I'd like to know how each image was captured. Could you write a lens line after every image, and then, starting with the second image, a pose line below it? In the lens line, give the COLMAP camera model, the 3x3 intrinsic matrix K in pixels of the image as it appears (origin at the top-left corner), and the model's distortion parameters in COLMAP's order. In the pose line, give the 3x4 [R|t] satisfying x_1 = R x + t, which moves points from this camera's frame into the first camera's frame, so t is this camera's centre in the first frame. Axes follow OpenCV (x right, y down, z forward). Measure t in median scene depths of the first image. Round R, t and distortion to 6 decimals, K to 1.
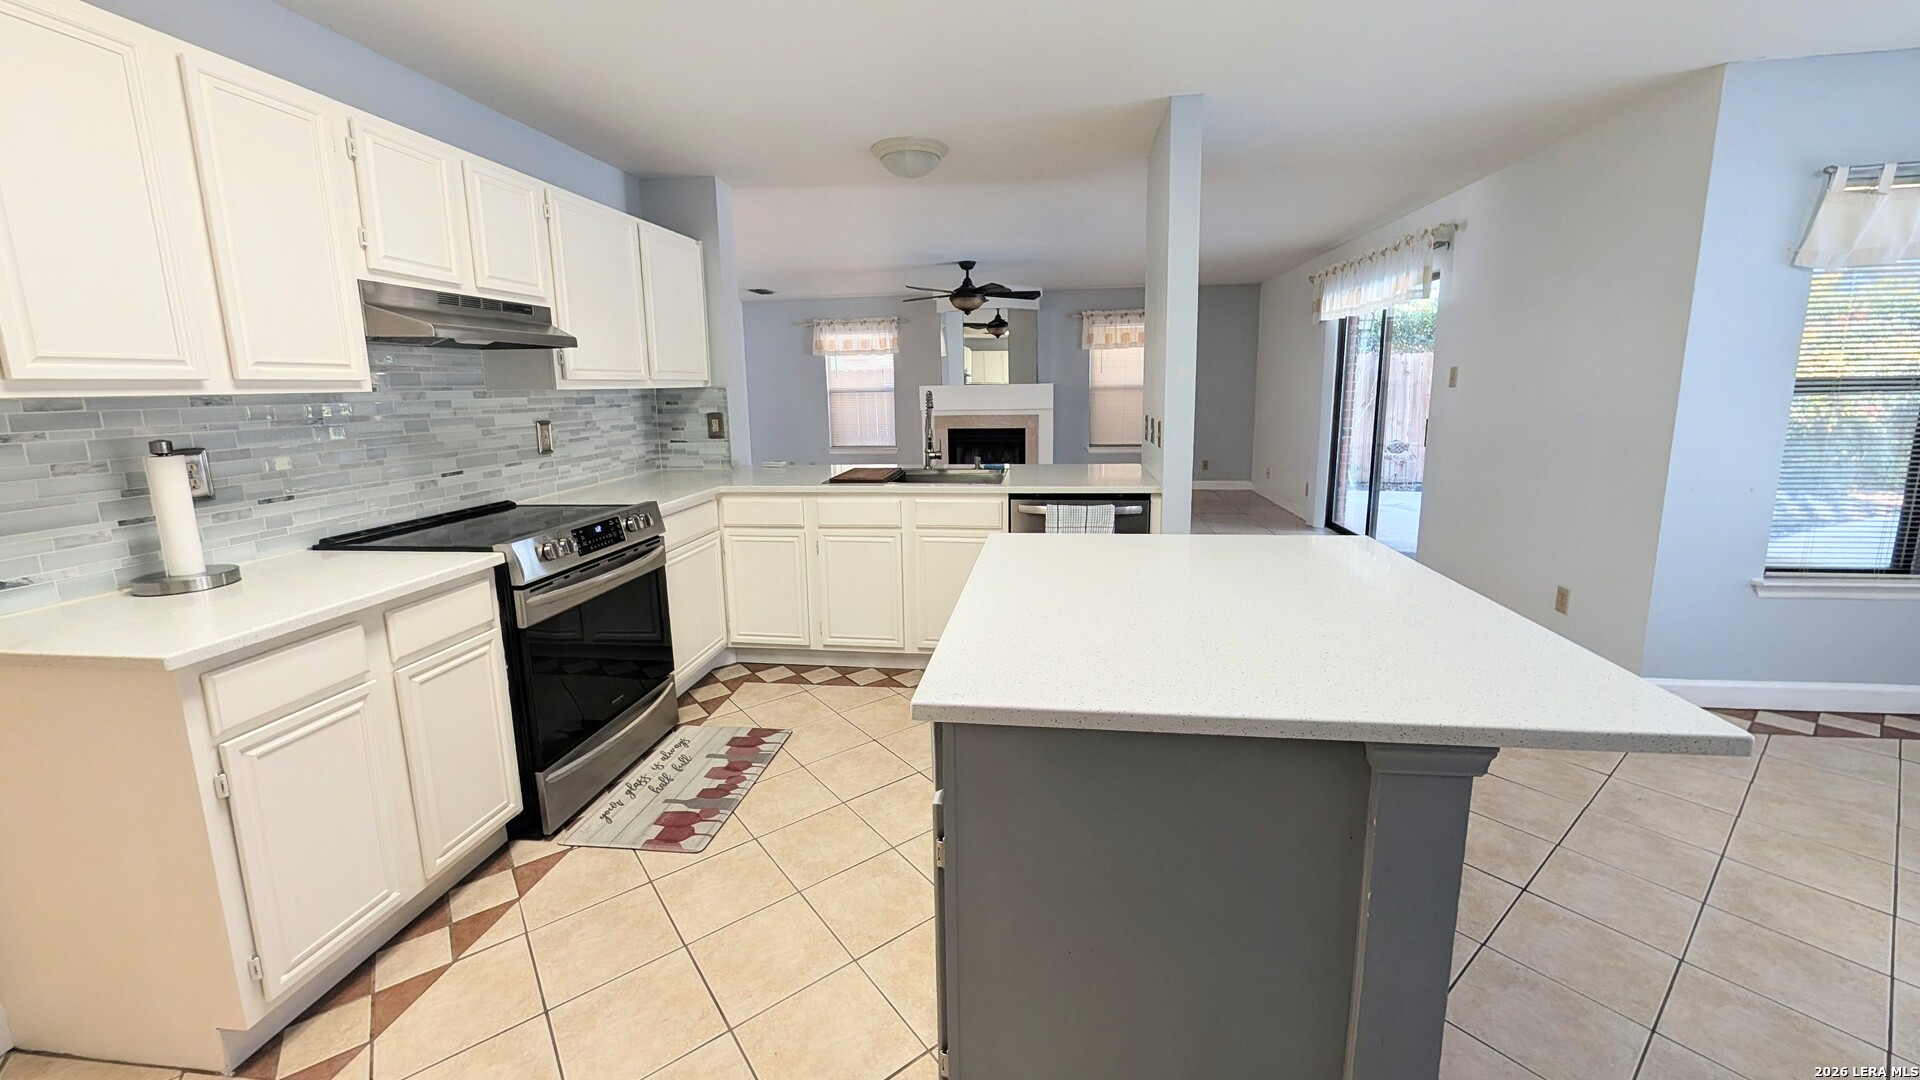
lens RADIAL K [[724.3, 0, 952.2], [0, 724.3, 500.1], [0, 0, 1]] dist [0.000587, 0.000094]
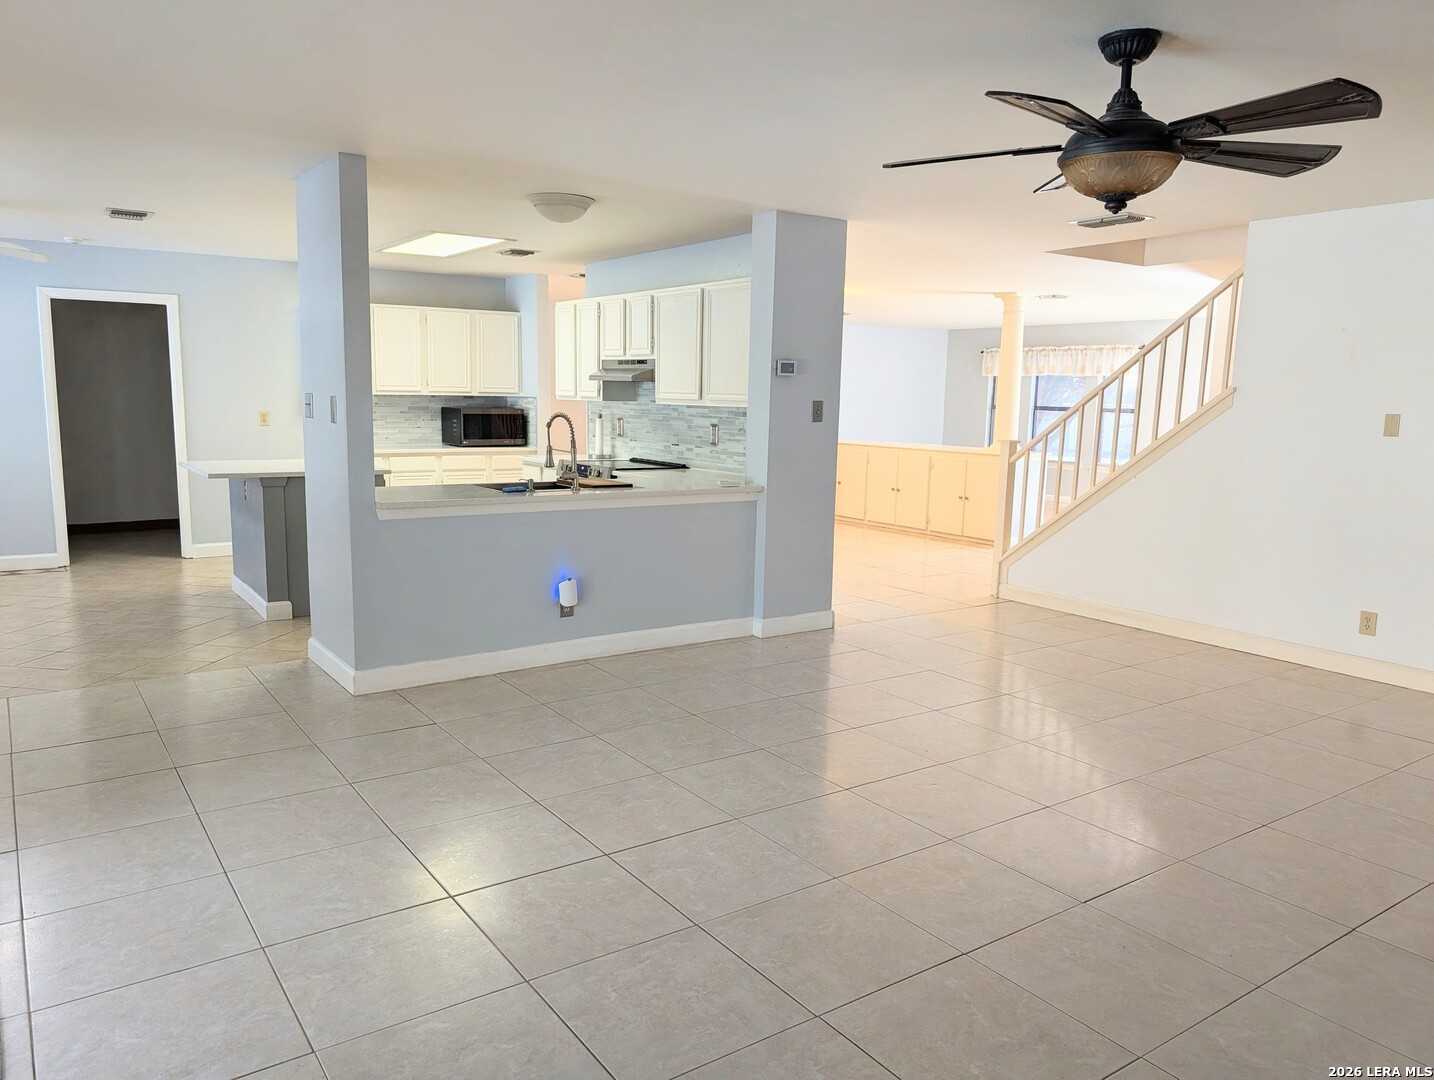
lens RADIAL K [[1039.2, 0, 717.0], [0, 1039.2, 540.0], [0, 0, 1]] dist [0.006196, 0.002528]
pose [[-0.732472, 0.091498, -0.674620, 1.013759], [-0.121969, 0.957258, 0.262260, -0.473087], [0.669782, 0.274381, -0.690005, 2.691658]]
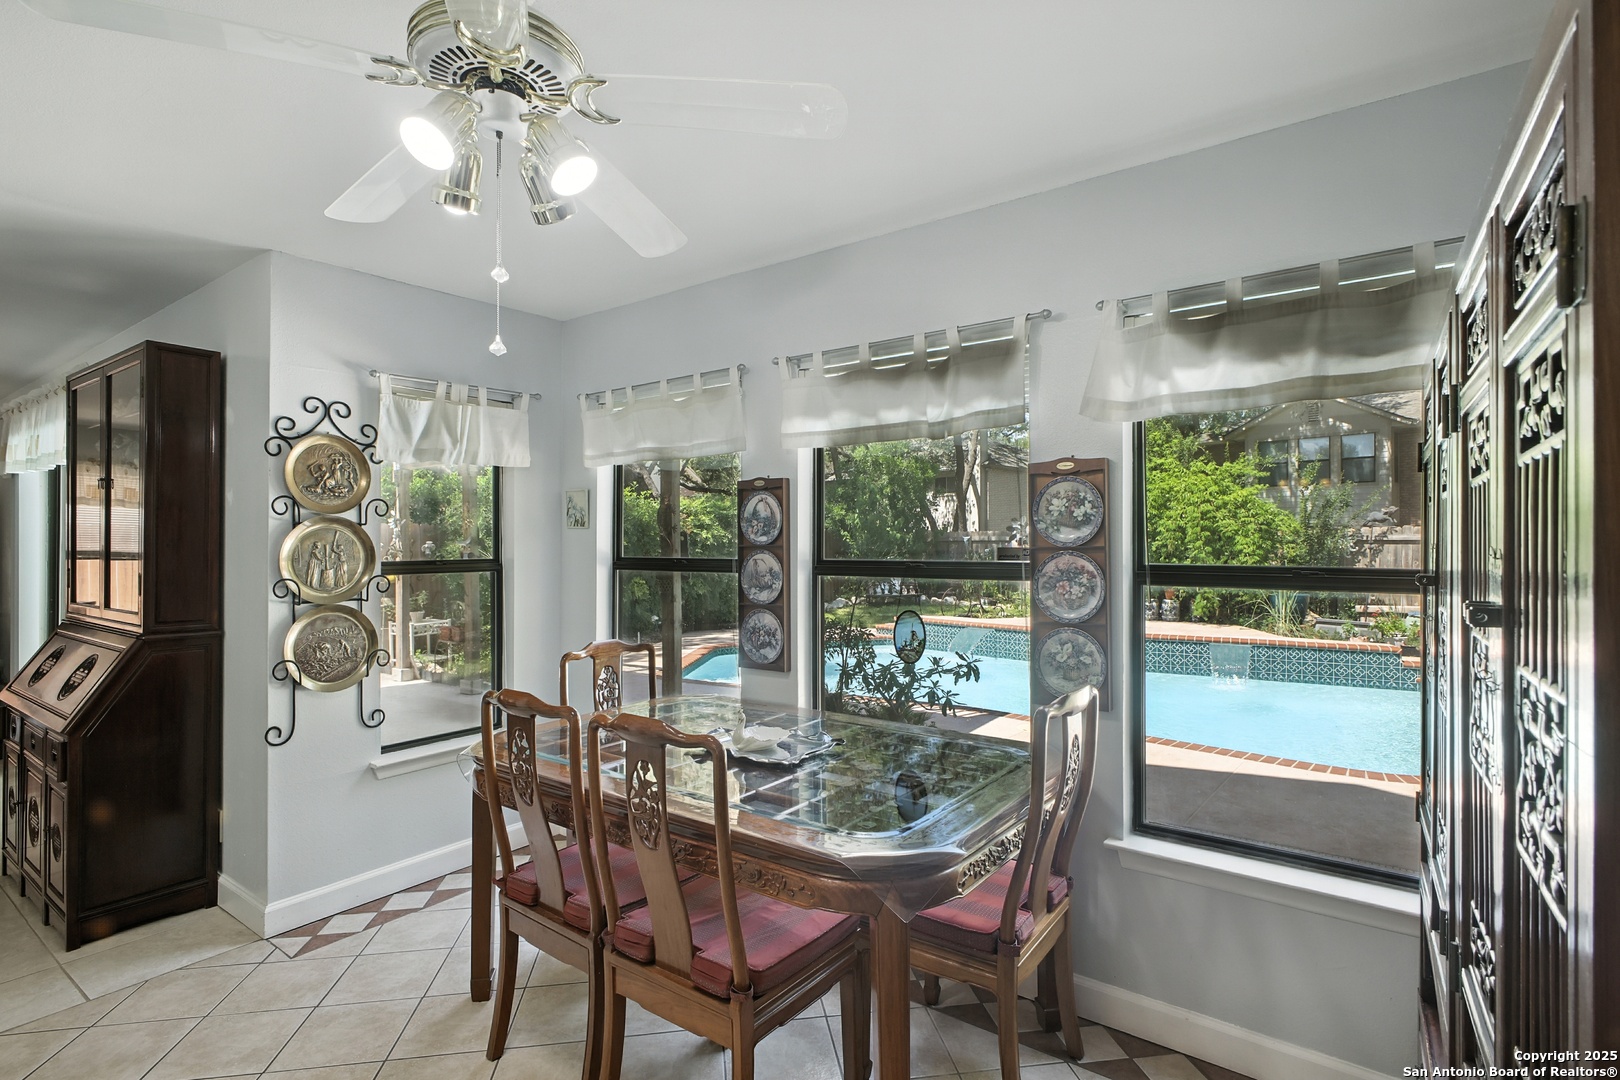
lens RADIAL K [[797.0, 0, 810.0], [0, 797.0, 540.0], [0, 0, 1]] dist [0.004817, 0.000254]
pose [[0.480563, 0.020536, 0.876720, 0.368240], [0.134342, 0.986202, -0.096739, -0.003414], [-0.866609, 0.164269, 0.471173, -0.072052]]
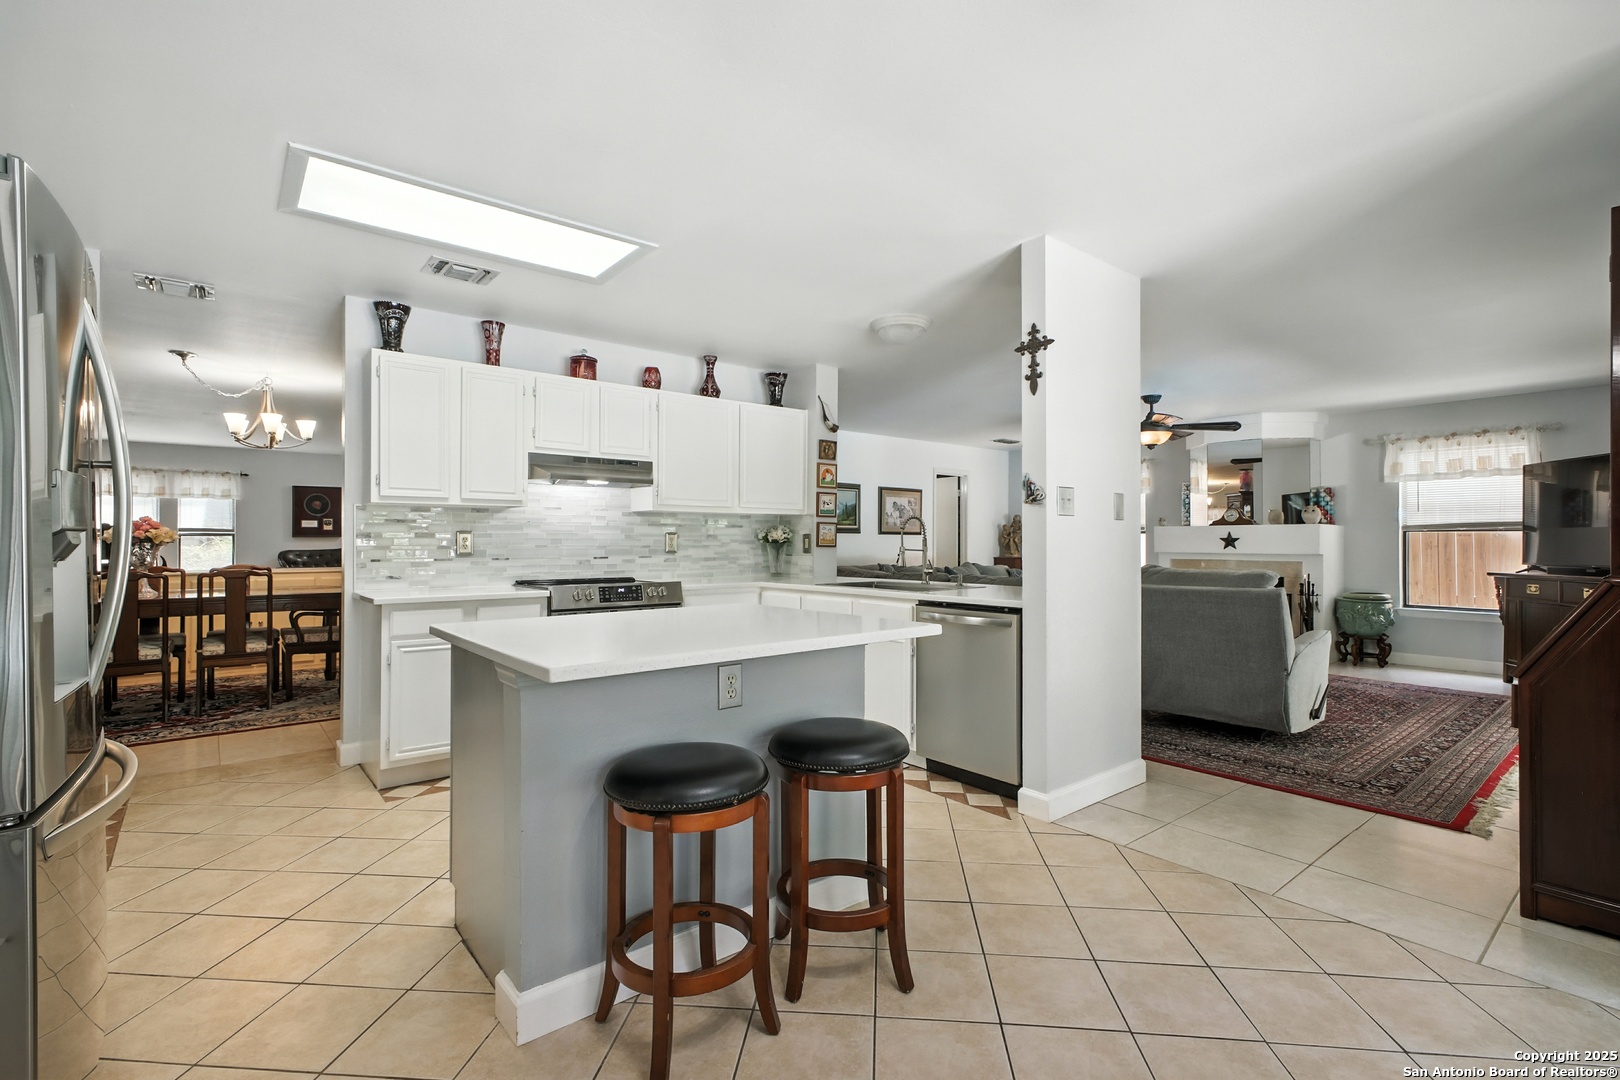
lens RADIAL K [[728.3, 0, 810.0], [0, 728.3, 540.0], [0, 0, 1]] dist [0.001278, 0.000160]
pose [[0.733385, 0.017314, -0.679593, 0.753787], [-0.121709, 0.986868, -0.106201, 0.040435], [0.668830, 0.160599, 0.725861, 0.048399]]
